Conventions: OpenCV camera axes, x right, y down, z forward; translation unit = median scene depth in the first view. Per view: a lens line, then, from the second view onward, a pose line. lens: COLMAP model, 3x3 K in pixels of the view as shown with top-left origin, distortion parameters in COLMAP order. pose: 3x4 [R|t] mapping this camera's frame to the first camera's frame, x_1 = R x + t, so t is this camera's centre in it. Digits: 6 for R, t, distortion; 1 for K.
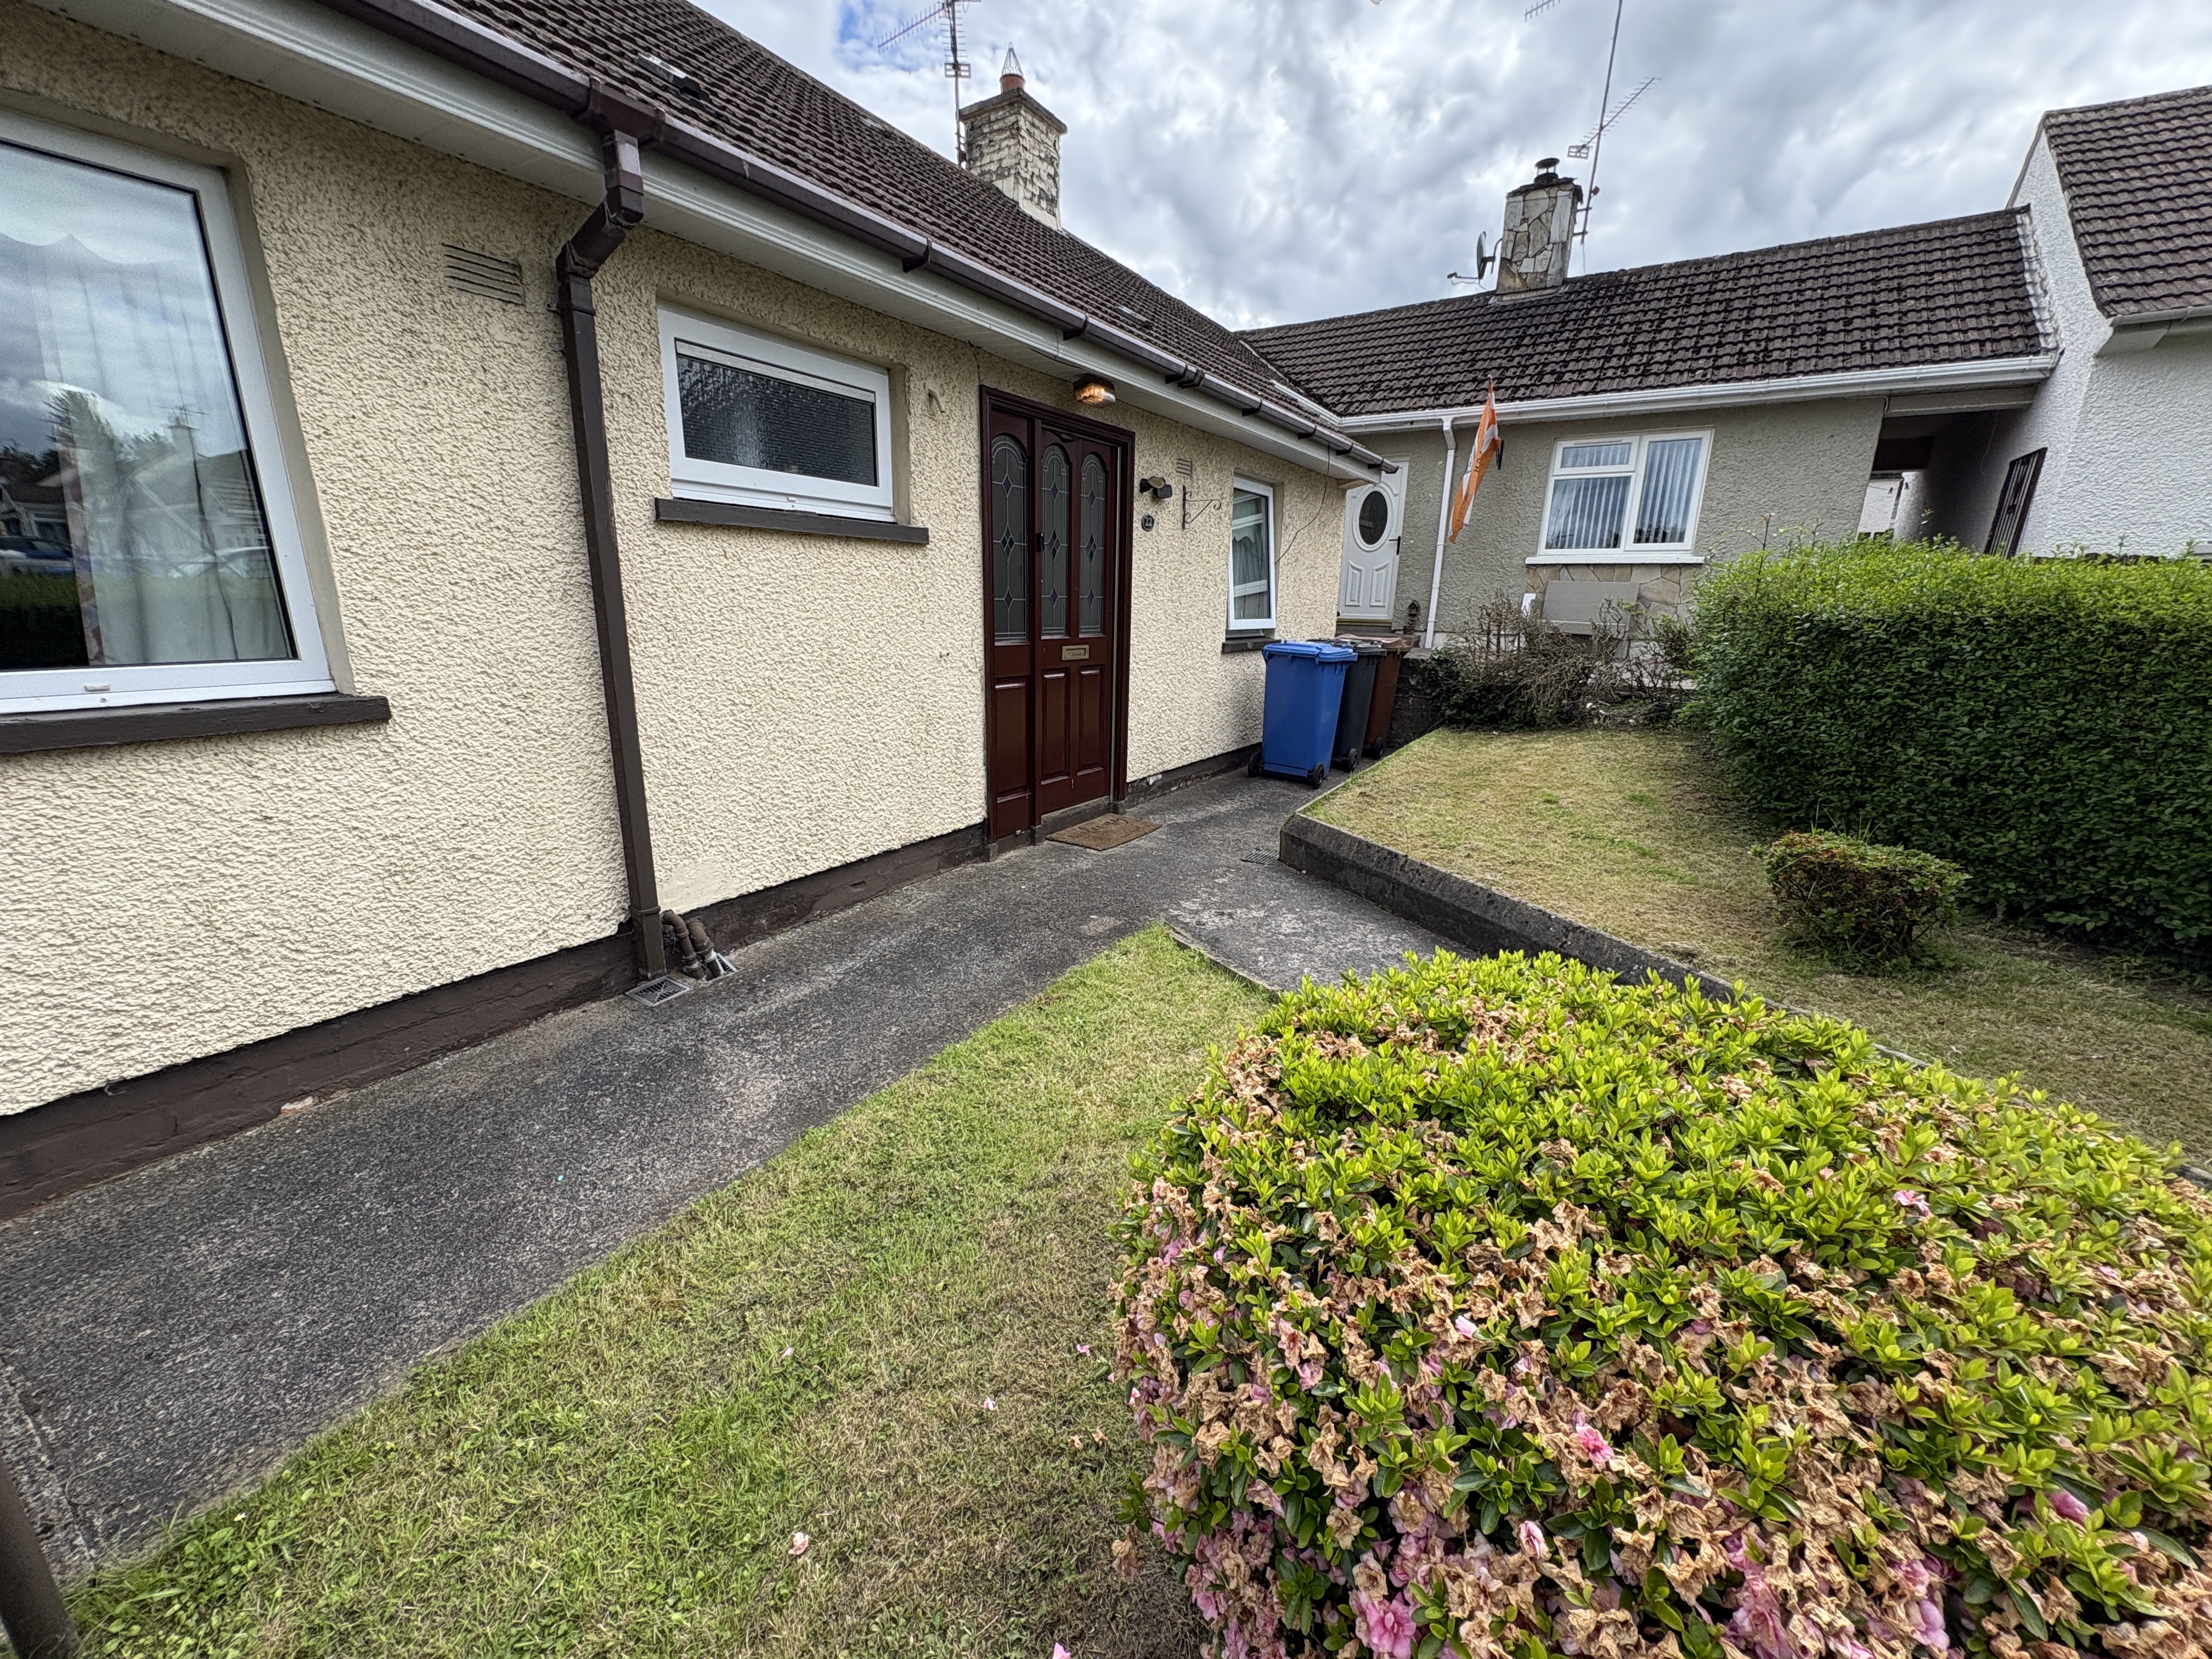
lens RADIAL K [[883.8, 0, 1111.0], [0, 883.8, 832.7], [0, 0, 1]] dist [-0.000215, -0.000432]
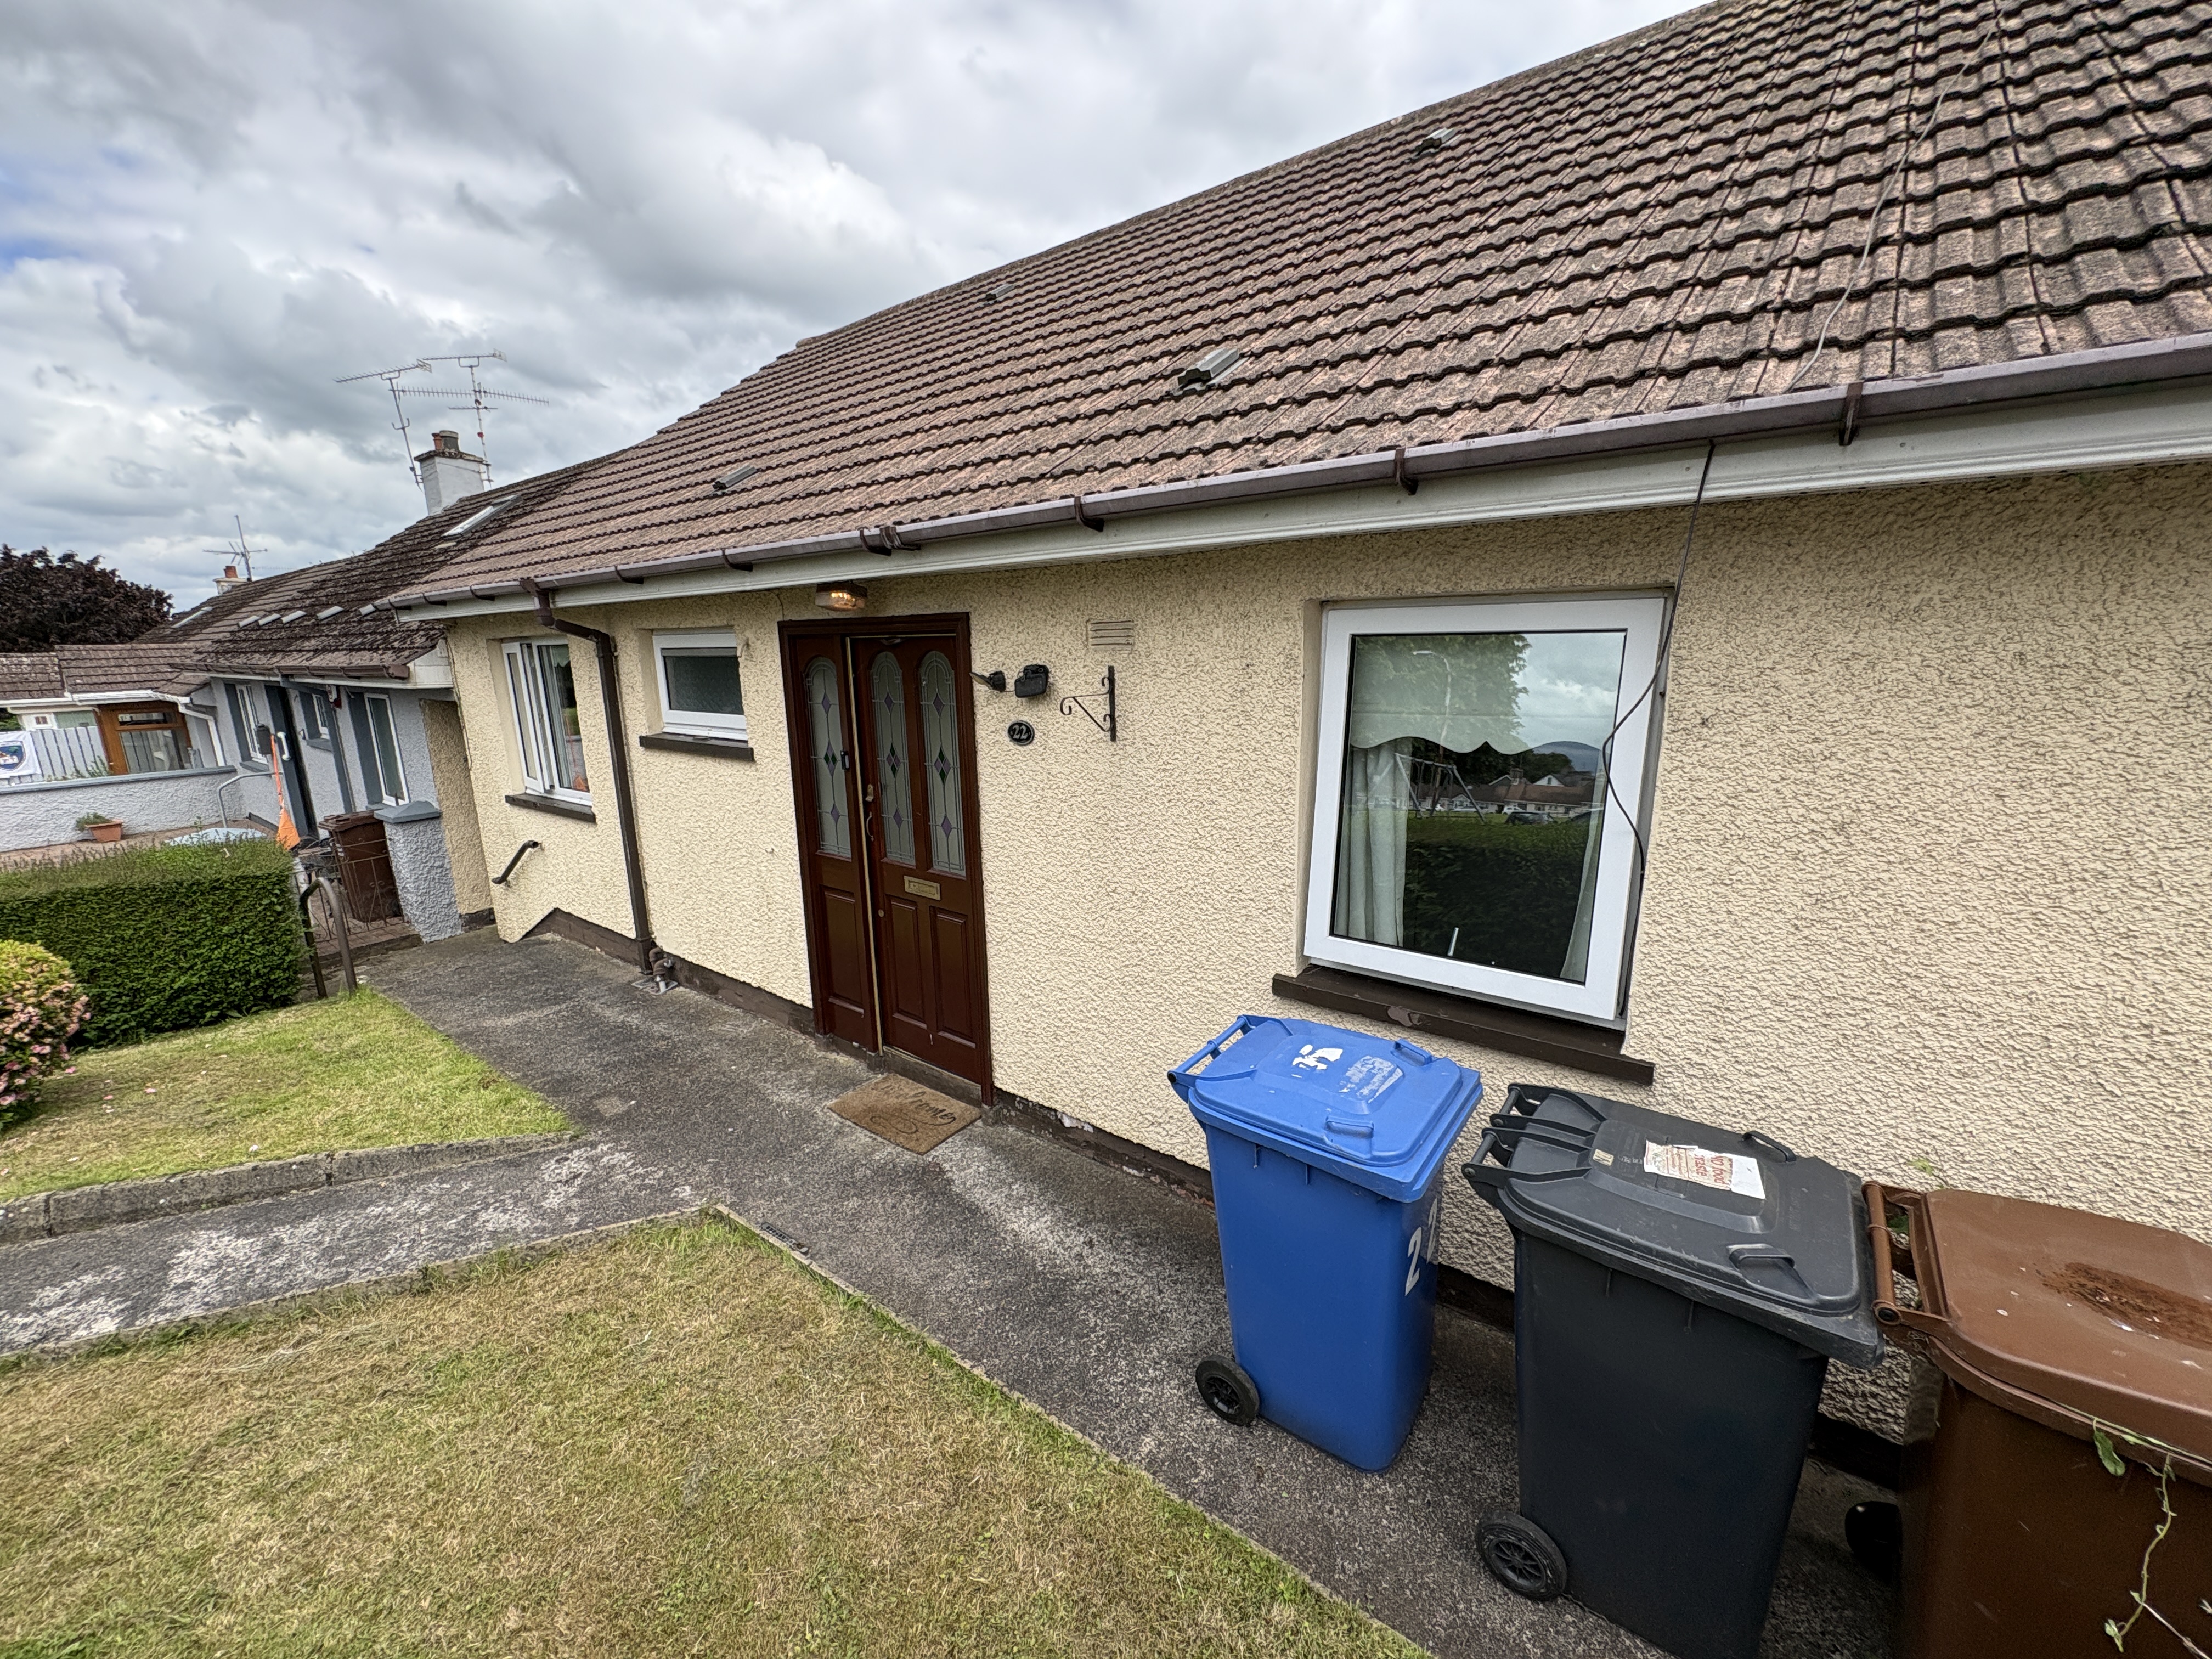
lens RADIAL K [[883.8, 0, 1097.8], [0, 883.8, 828.0], [0, 0, 1]] dist [-0.000215, -0.000432]
pose [[-0.090340, 0.189517, -0.977713, 0.520501], [-0.238170, 0.949129, 0.205983, -0.329651], [0.967013, 0.251470, -0.040607, 0.839432]]
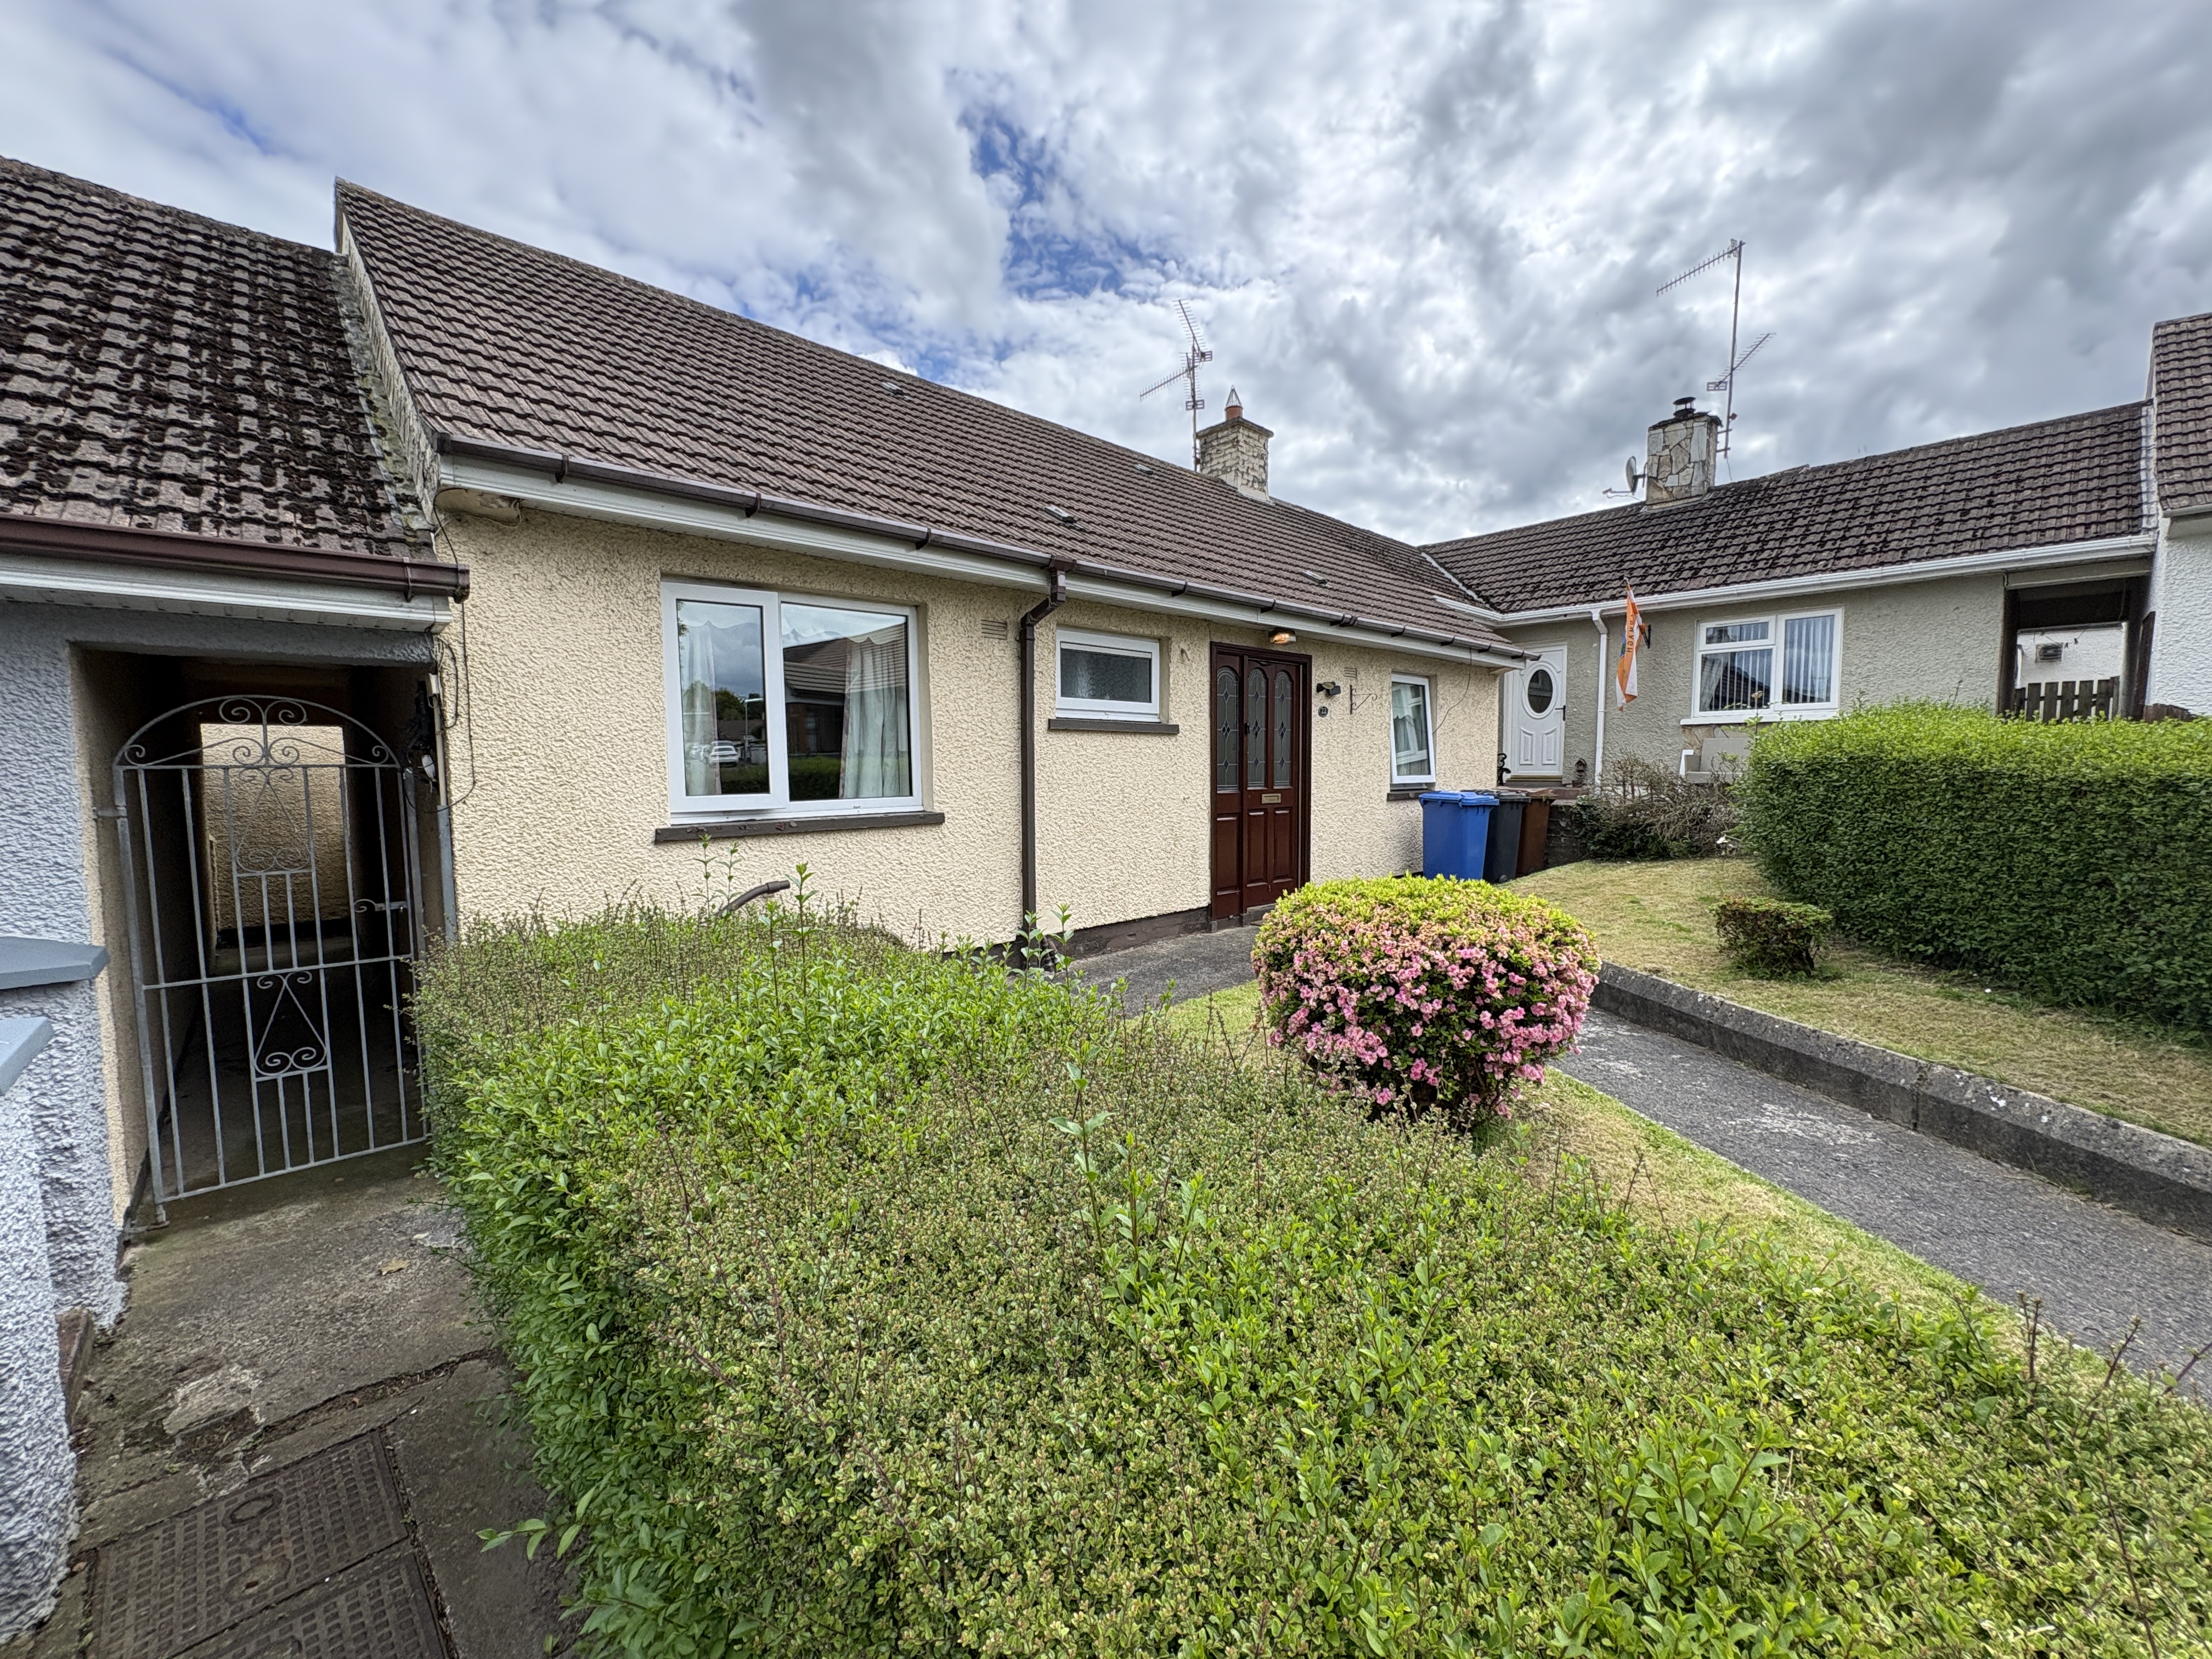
lens RADIAL K [[883.8, 0, 1094.7], [0, 883.8, 820.8], [0, 0, 1]] dist [-0.000215, -0.000432]
pose [[0.966164, -0.010021, -0.257736, 0.038975], [-0.041442, 0.980232, -0.193463, 0.093078], [0.254579, 0.197598, 0.946649, -0.332340]]
